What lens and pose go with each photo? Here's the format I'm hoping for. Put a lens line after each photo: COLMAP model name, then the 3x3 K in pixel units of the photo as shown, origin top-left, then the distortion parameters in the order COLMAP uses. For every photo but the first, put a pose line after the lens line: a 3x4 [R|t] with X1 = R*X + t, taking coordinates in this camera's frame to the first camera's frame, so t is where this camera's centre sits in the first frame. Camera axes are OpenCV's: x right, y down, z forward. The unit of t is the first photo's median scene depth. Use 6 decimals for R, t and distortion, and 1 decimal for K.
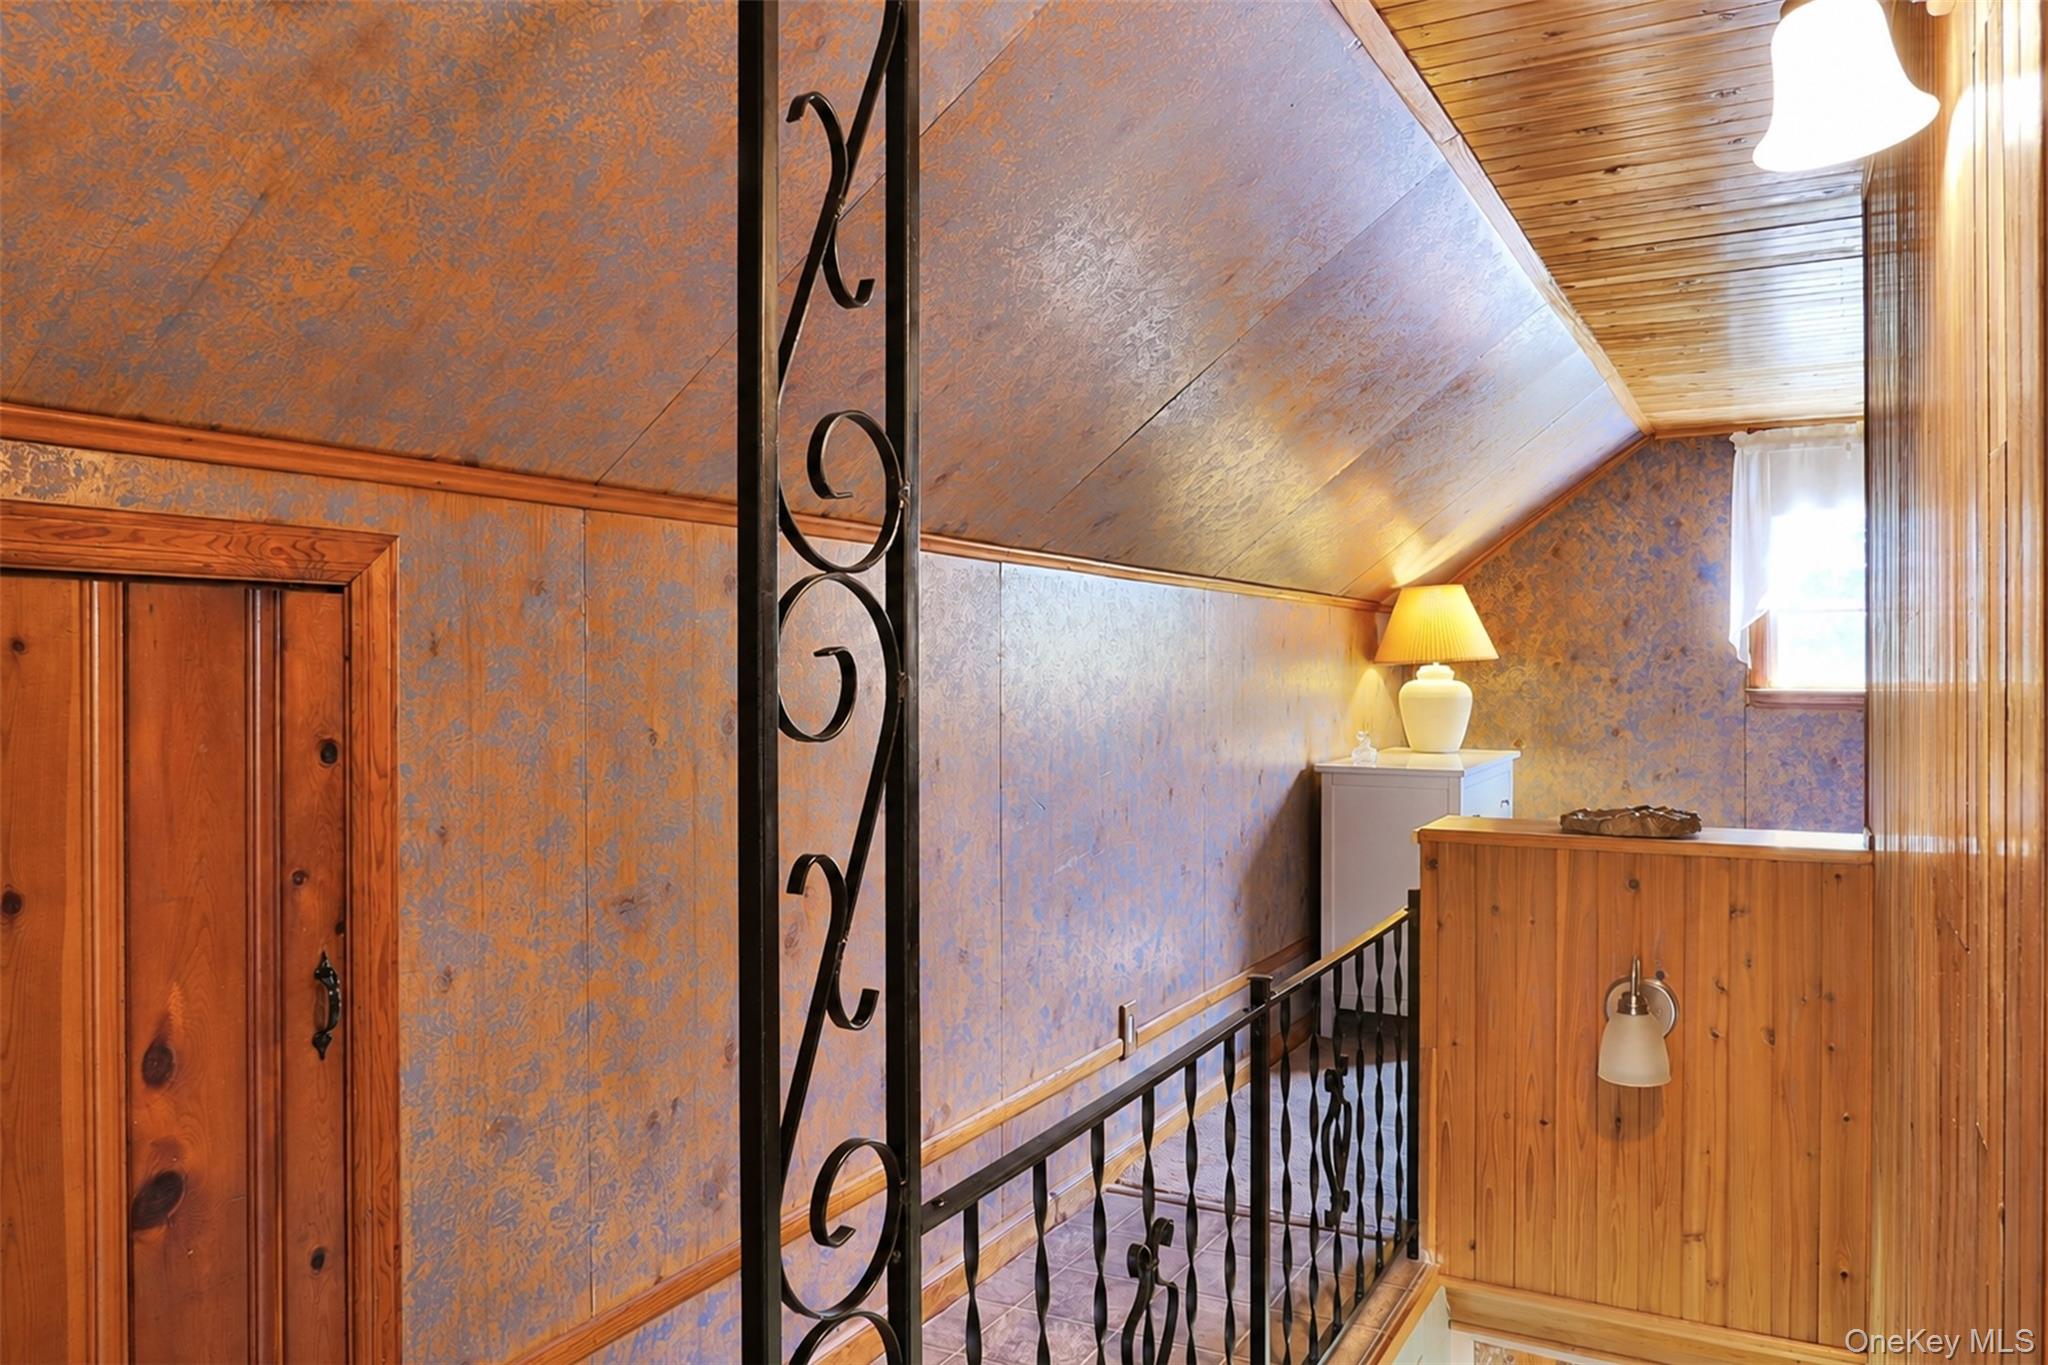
lens RADIAL K [[1495.7, 0, 1024.0], [0, 1495.7, 682.5], [0, 0, 1]] dist [-0.027273, 0.006114]
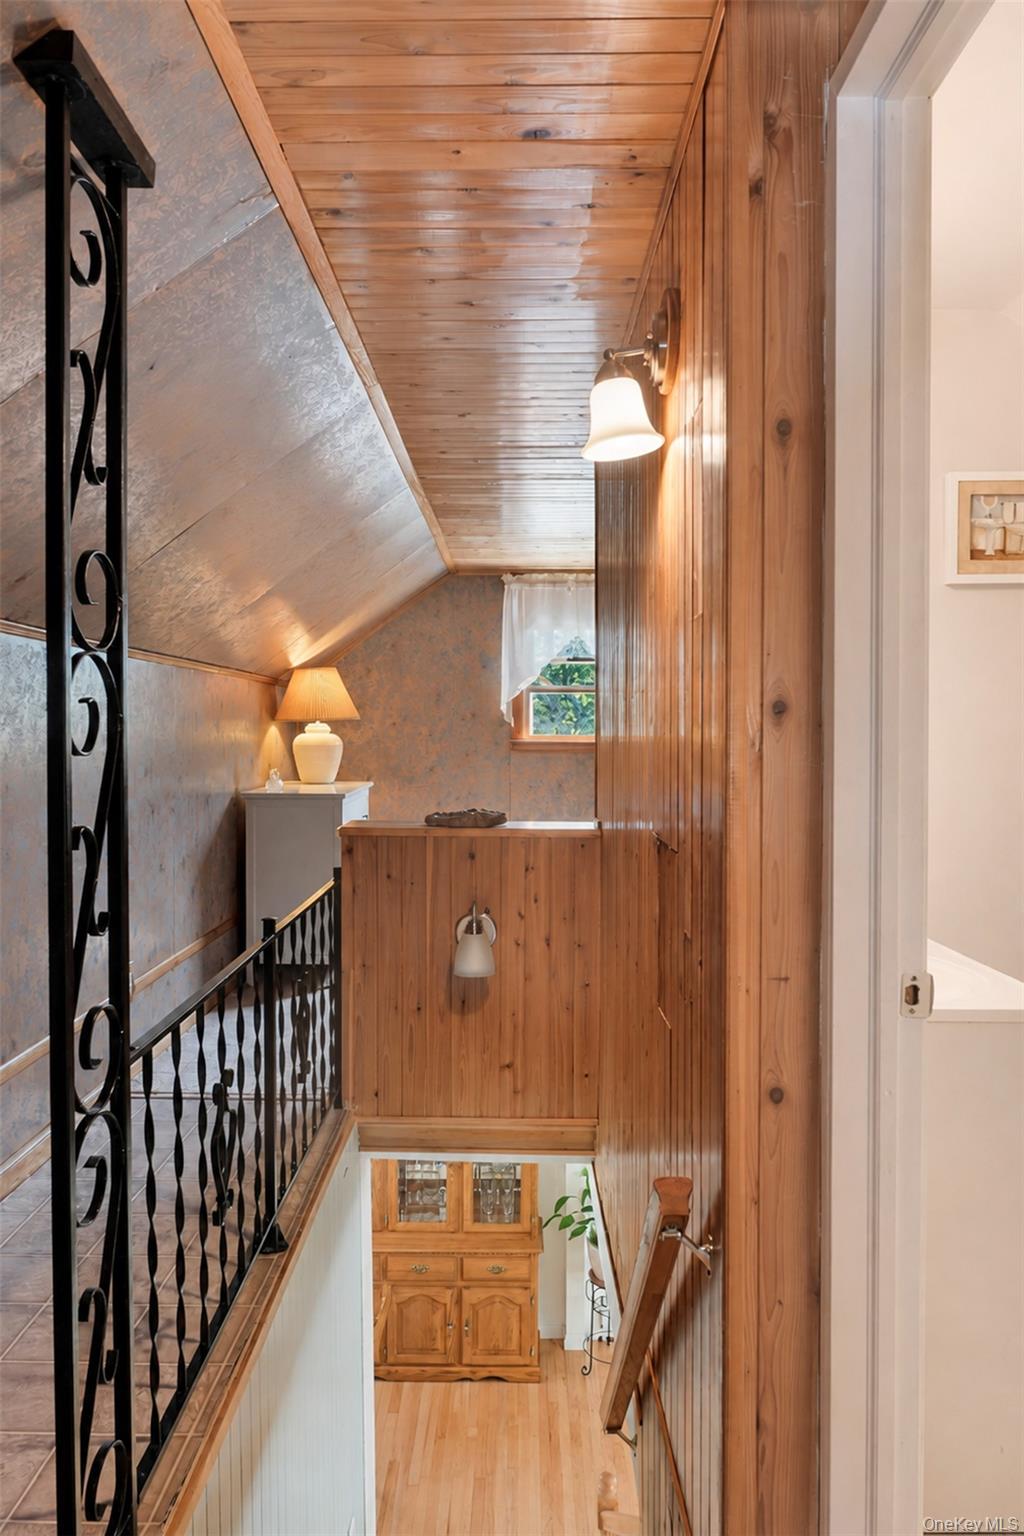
lens RADIAL K [[1286.1, 0, 512.0], [0, 1286.1, 768.0], [0, 0, 1]] dist [-0.000854, 0.000642]
pose [[0.874397, -0.005518, 0.485180, -0.218649], [-0.002845, 0.999860, 0.016500, 0.014542], [-0.485203, -0.015808, 0.874259, -0.234067]]
